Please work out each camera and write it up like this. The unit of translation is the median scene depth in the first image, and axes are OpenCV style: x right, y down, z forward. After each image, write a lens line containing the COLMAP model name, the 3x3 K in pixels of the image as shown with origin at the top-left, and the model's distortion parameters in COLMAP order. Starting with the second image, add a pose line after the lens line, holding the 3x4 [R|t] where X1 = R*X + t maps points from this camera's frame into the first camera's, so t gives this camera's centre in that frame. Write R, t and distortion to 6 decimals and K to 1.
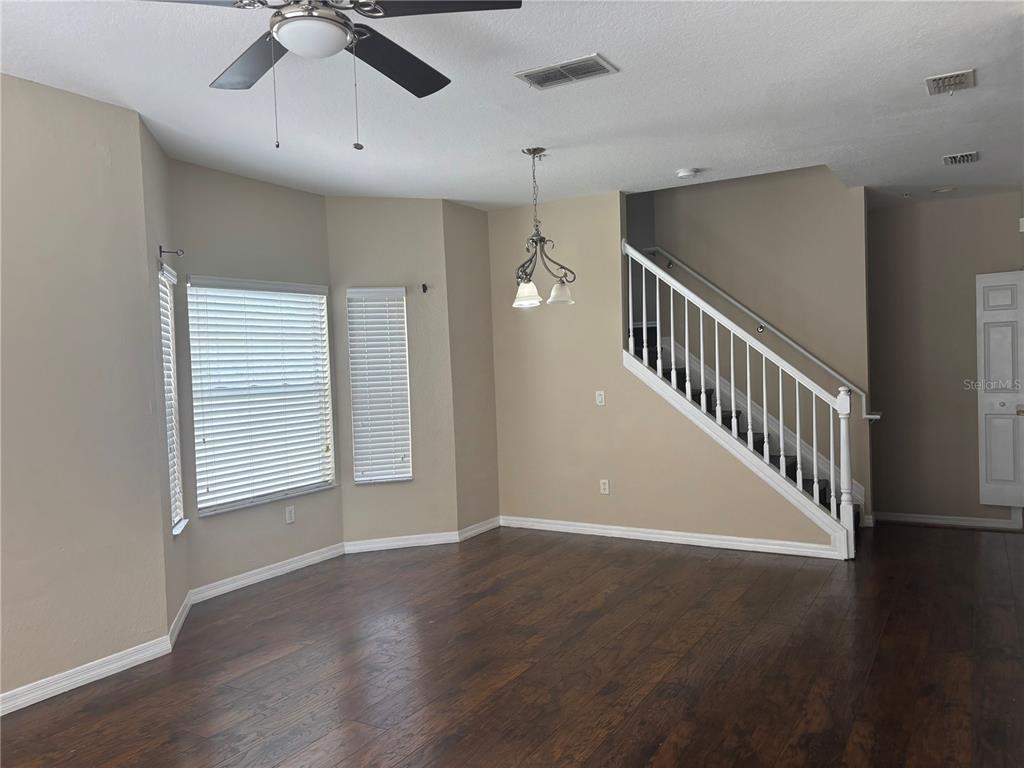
lens RADIAL K [[776.9, 0, 505.5], [0, 776.9, 387.3], [0, 0, 1]] dist [0.044950, -0.055902]
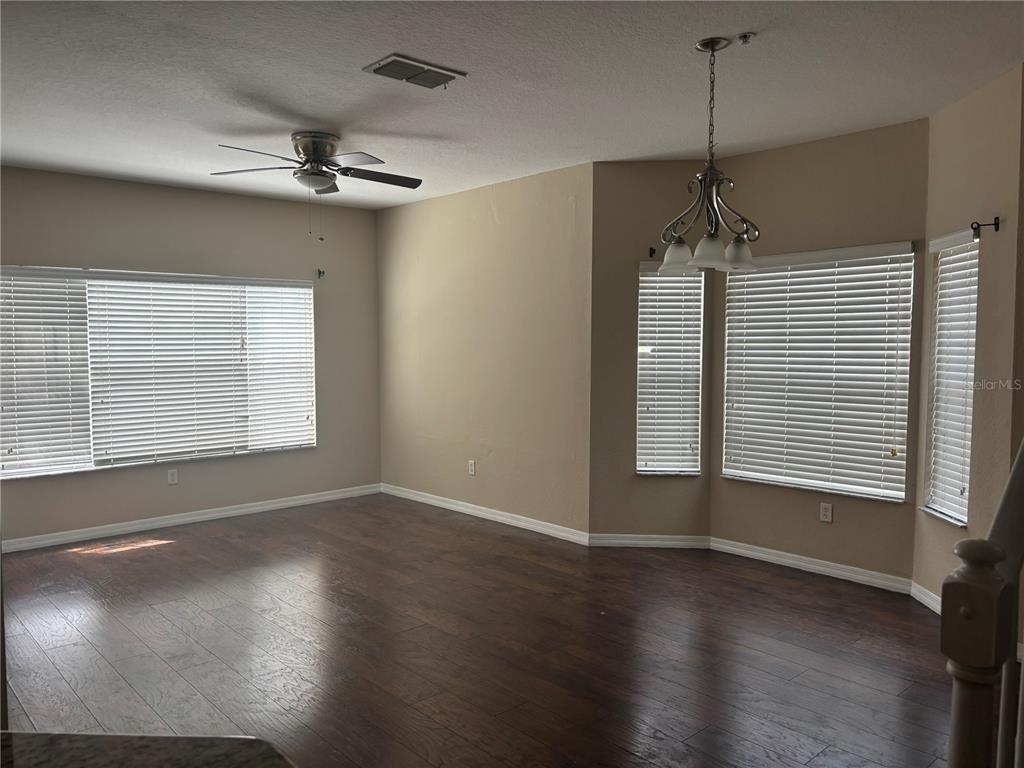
lens RADIAL K [[776.9, 0, 512.9], [0, 776.9, 389.8], [0, 0, 1]] dist [0.044950, -0.055902]
pose [[-0.280071, 0.104692, -0.954254, 0.696450], [-0.019621, 0.993204, 0.114724, -0.075589], [0.959779, 0.050854, -0.276113, 0.938996]]
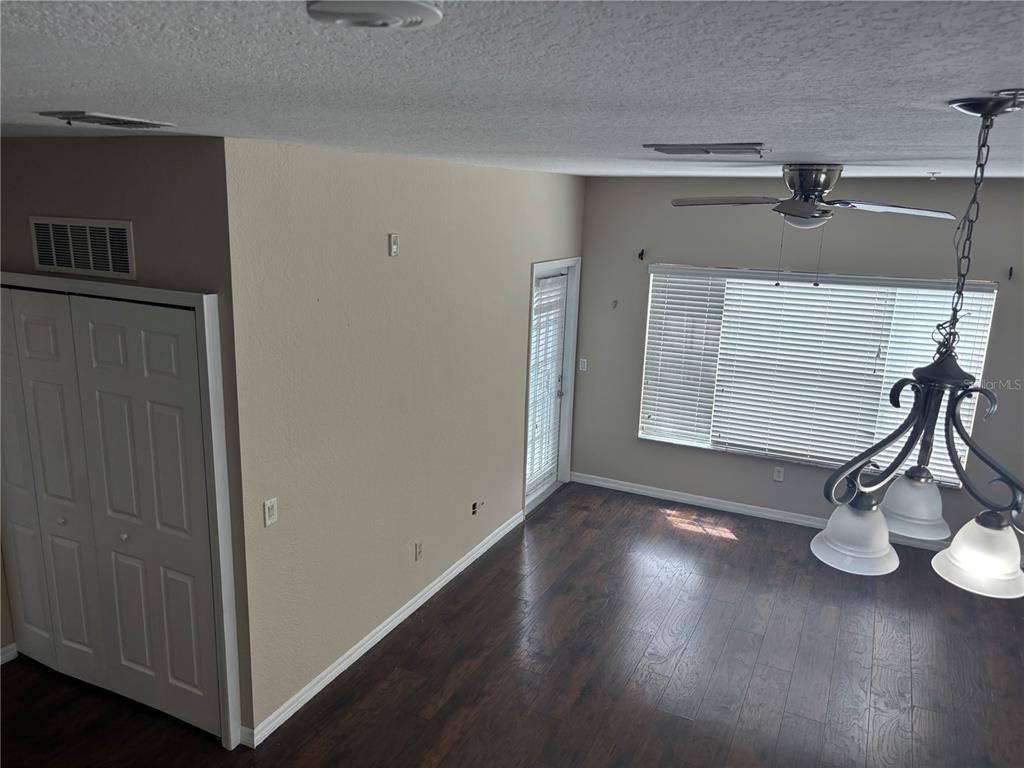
lens RADIAL K [[776.9, 0, 515.4], [0, 776.9, 374.5], [0, 0, 1]] dist [0.044950, -0.055902]
pose [[-0.996526, 0.039873, -0.073118, 0.188689], [0.018981, 0.963575, 0.266764, -0.276977], [0.081092, 0.264450, -0.960984, 1.203585]]
